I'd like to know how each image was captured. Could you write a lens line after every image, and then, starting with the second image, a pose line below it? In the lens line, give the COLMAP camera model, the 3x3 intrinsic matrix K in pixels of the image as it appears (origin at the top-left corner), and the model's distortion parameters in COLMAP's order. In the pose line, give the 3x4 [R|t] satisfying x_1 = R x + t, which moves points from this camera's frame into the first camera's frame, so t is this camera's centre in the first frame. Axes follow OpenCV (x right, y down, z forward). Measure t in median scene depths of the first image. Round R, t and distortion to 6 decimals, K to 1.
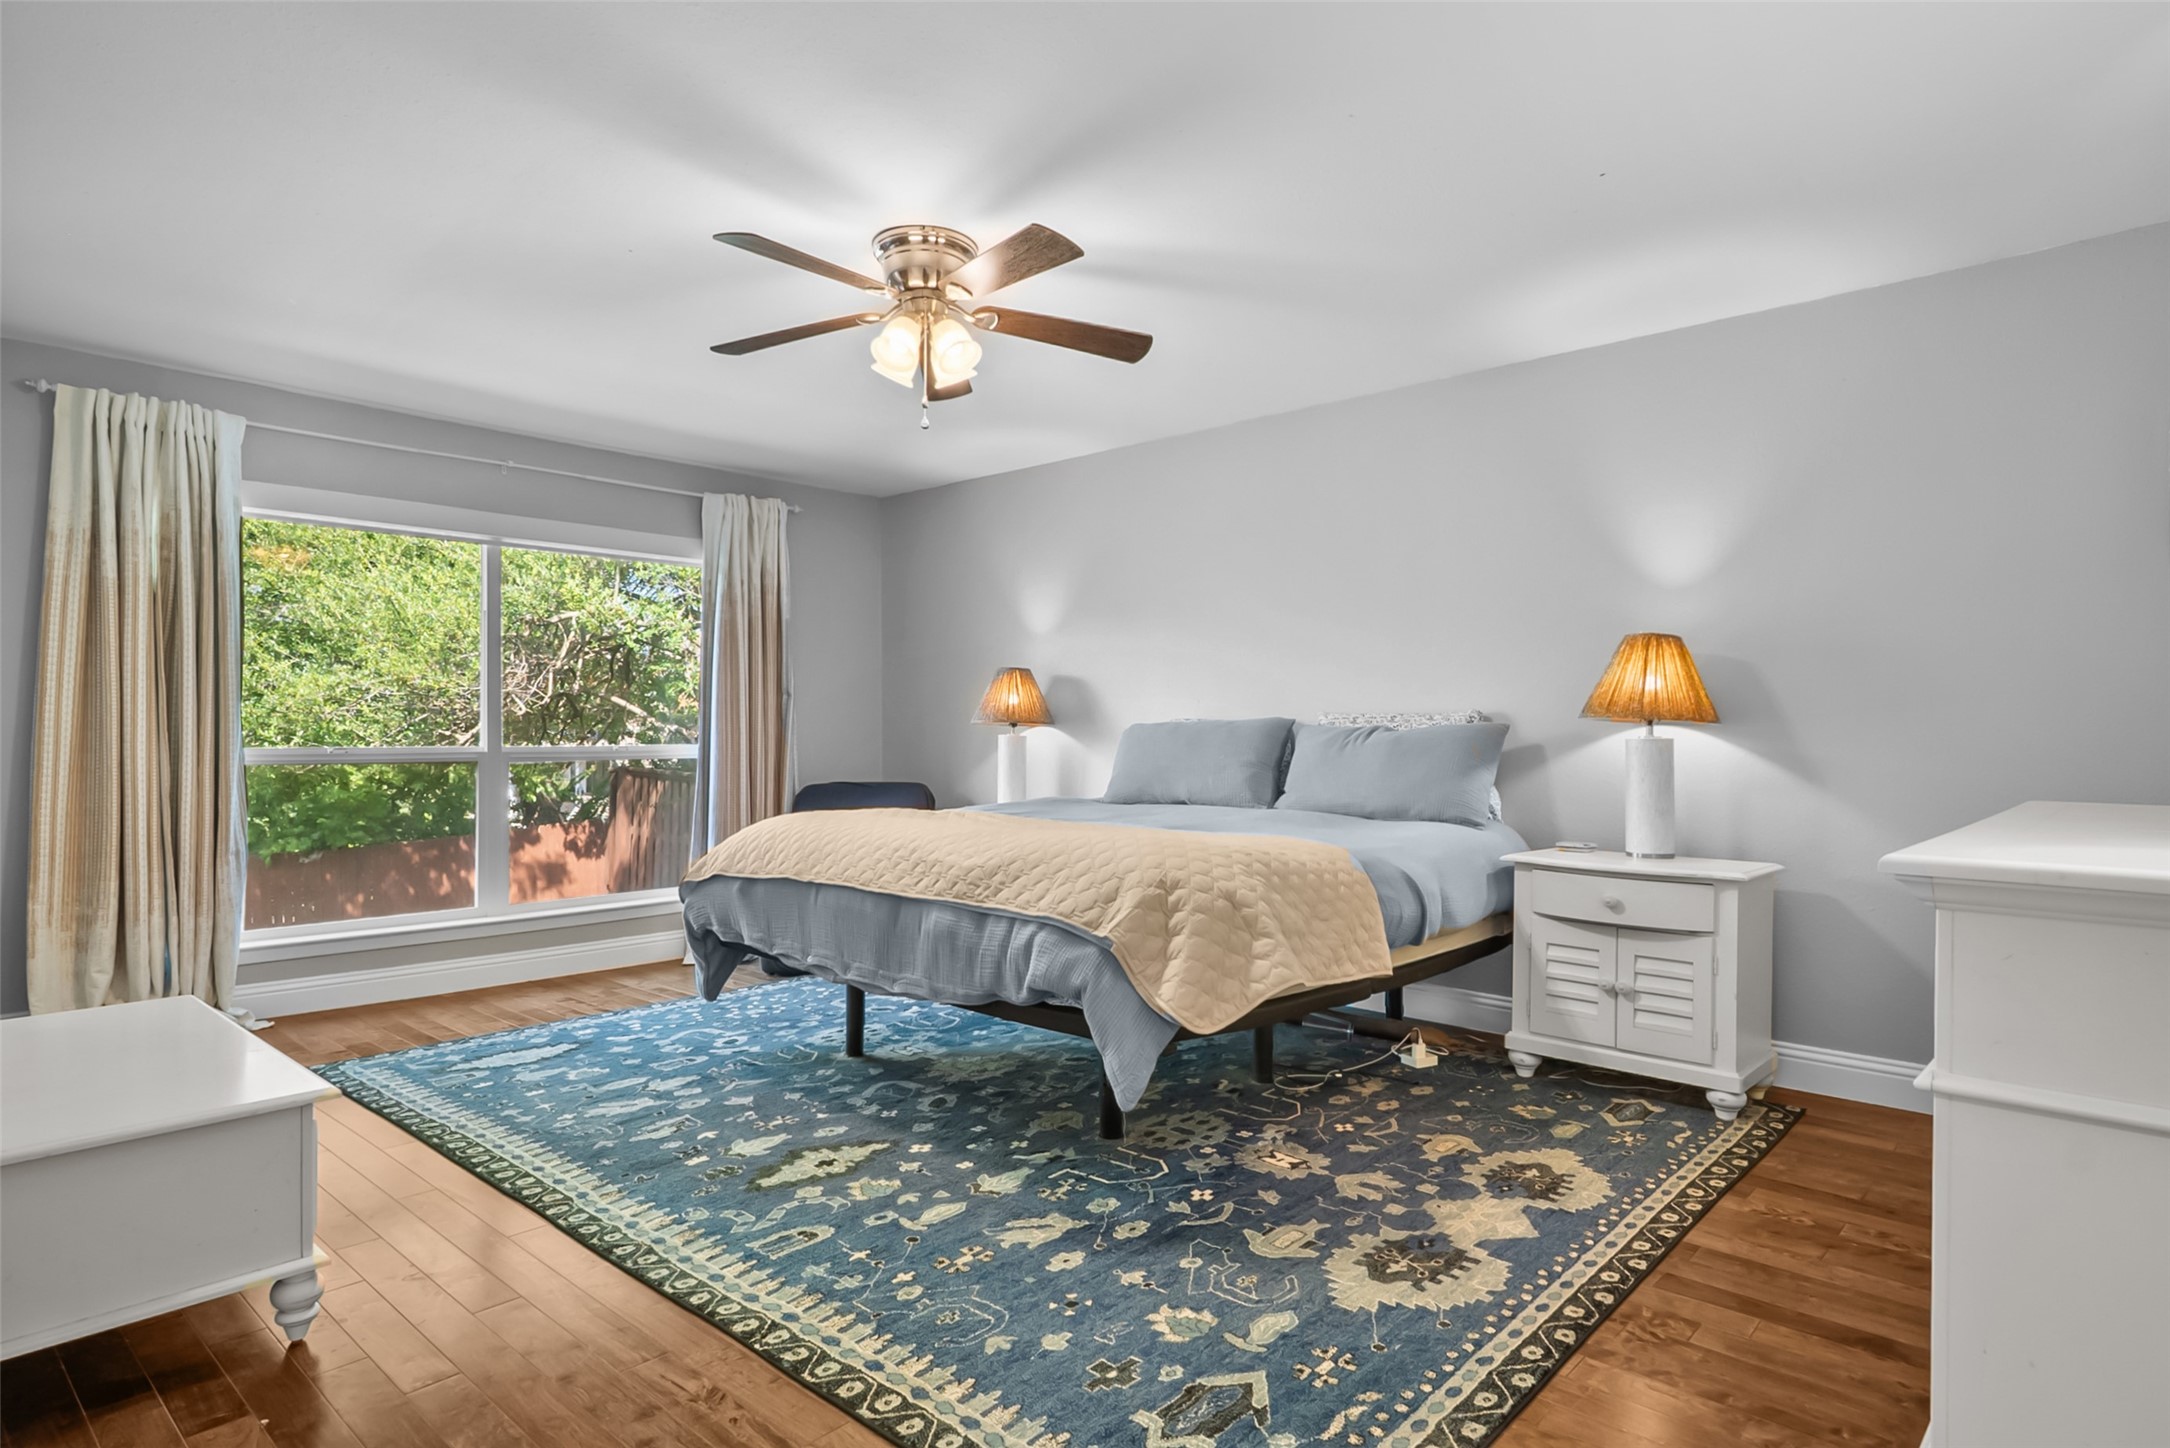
lens RADIAL K [[1178.4, 0, 1080.5], [0, 1178.4, 729.1], [0, 0, 1]] dist [0.011466, -0.005395]
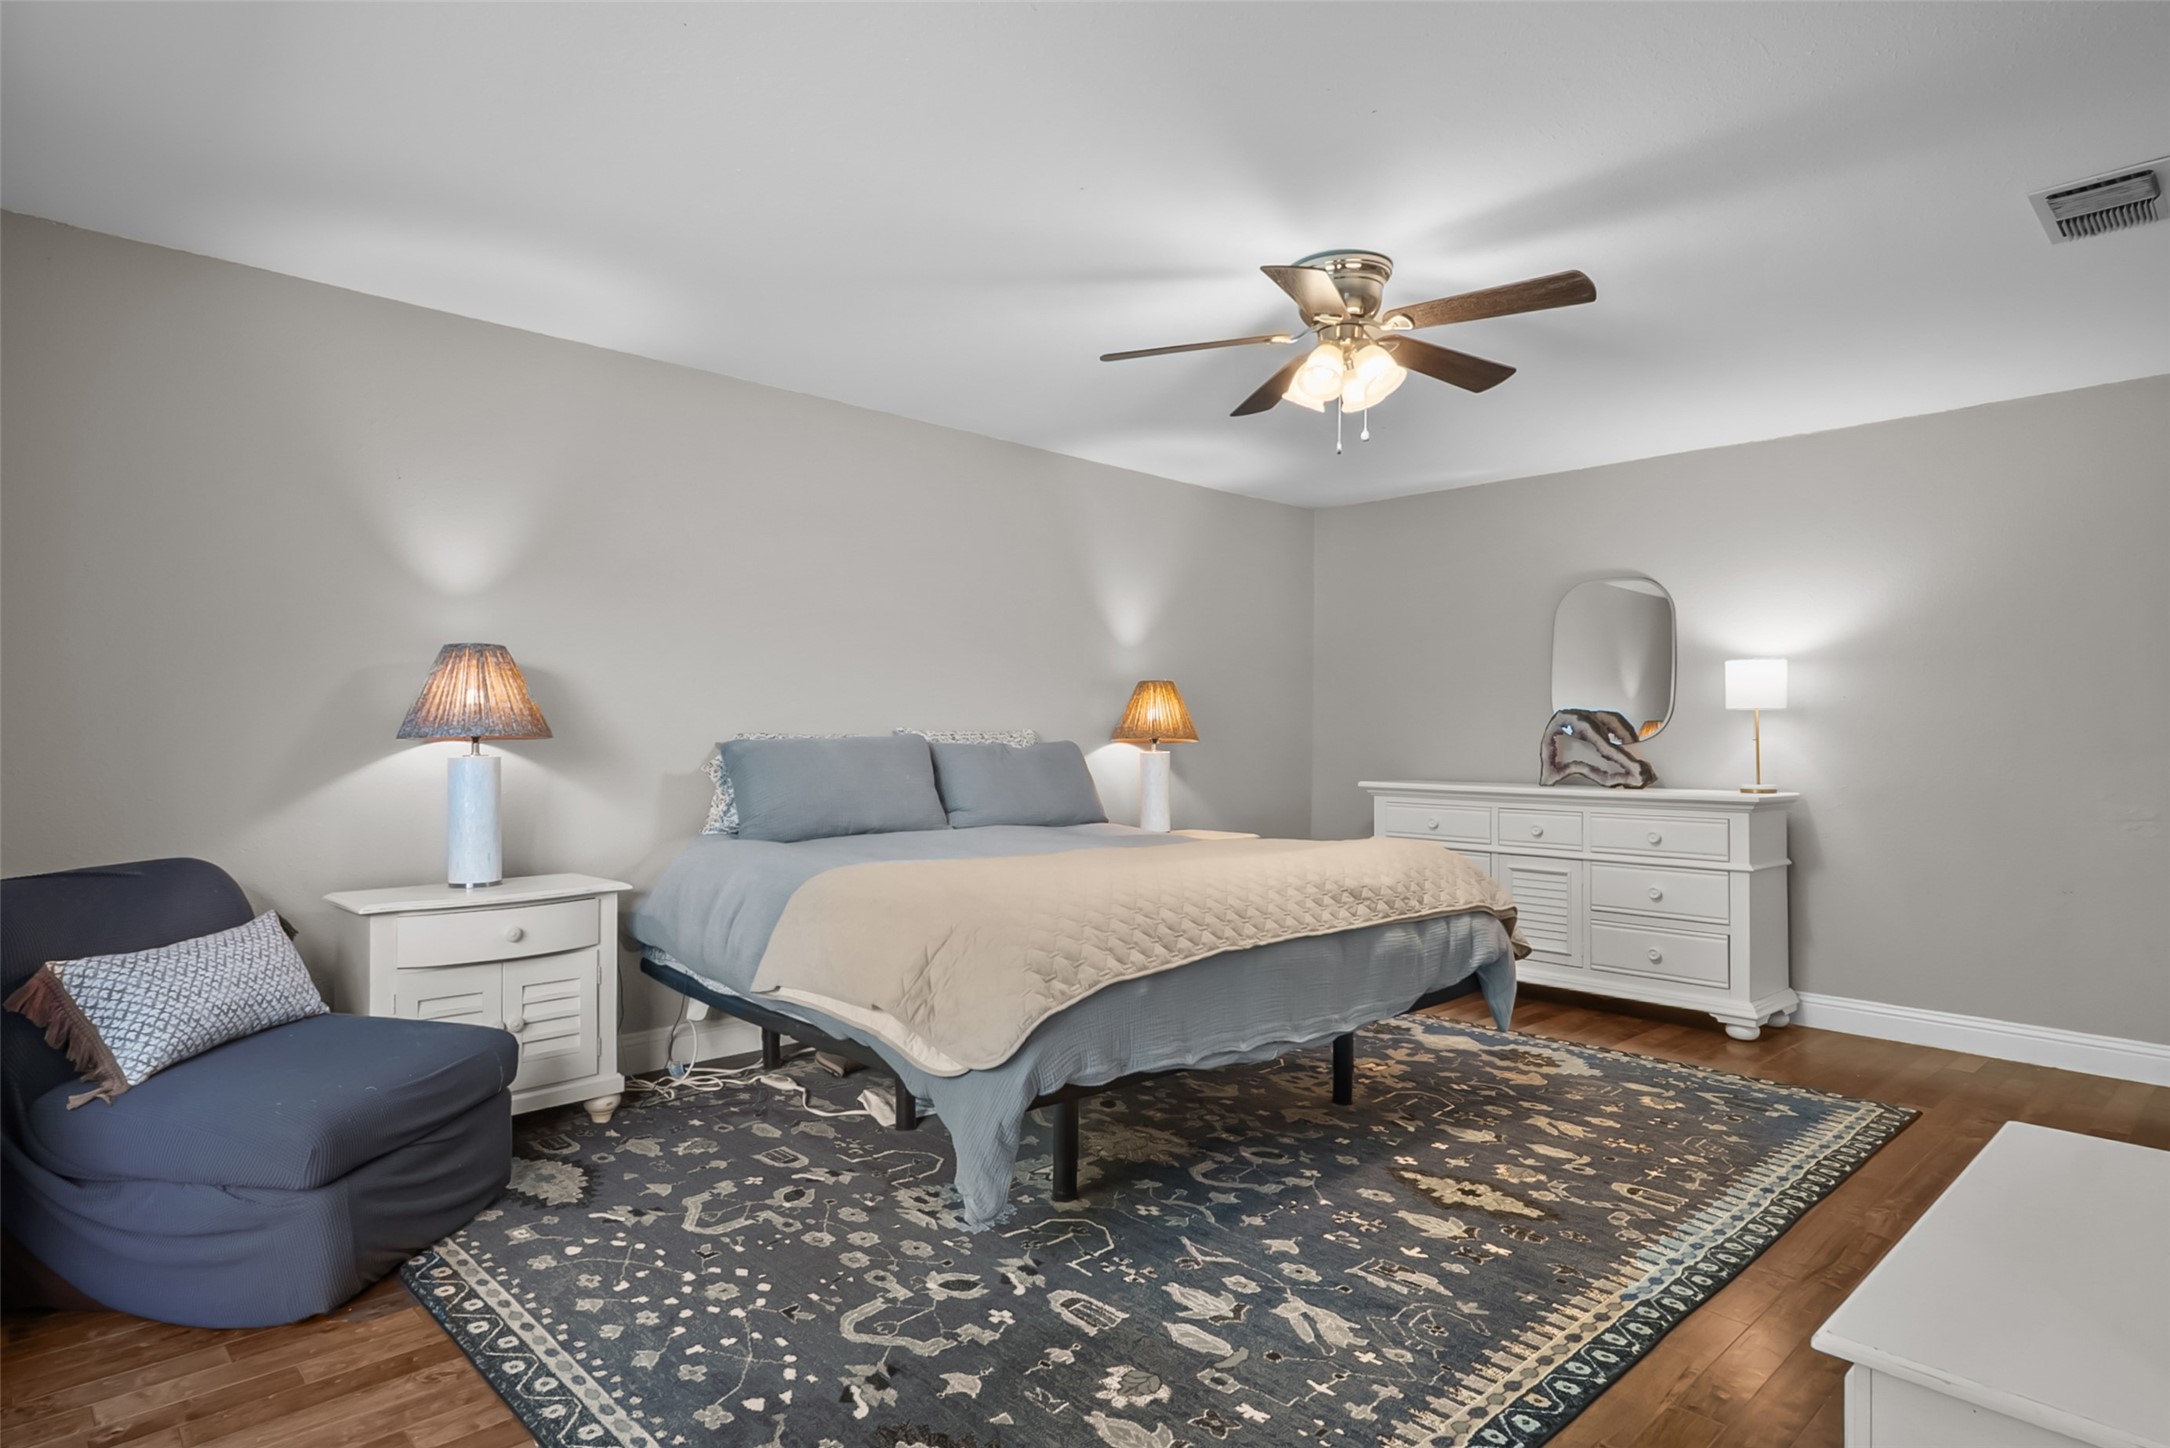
lens RADIAL K [[1178.4, 0, 1078.6], [0, 1178.4, 729.4], [0, 0, 1]] dist [0.011466, -0.005395]
pose [[0.081173, 0.005017, 0.996687, -1.291069], [-0.004463, 0.999979, -0.004671, -0.020651], [-0.996690, -0.004069, 0.081193, 1.296216]]
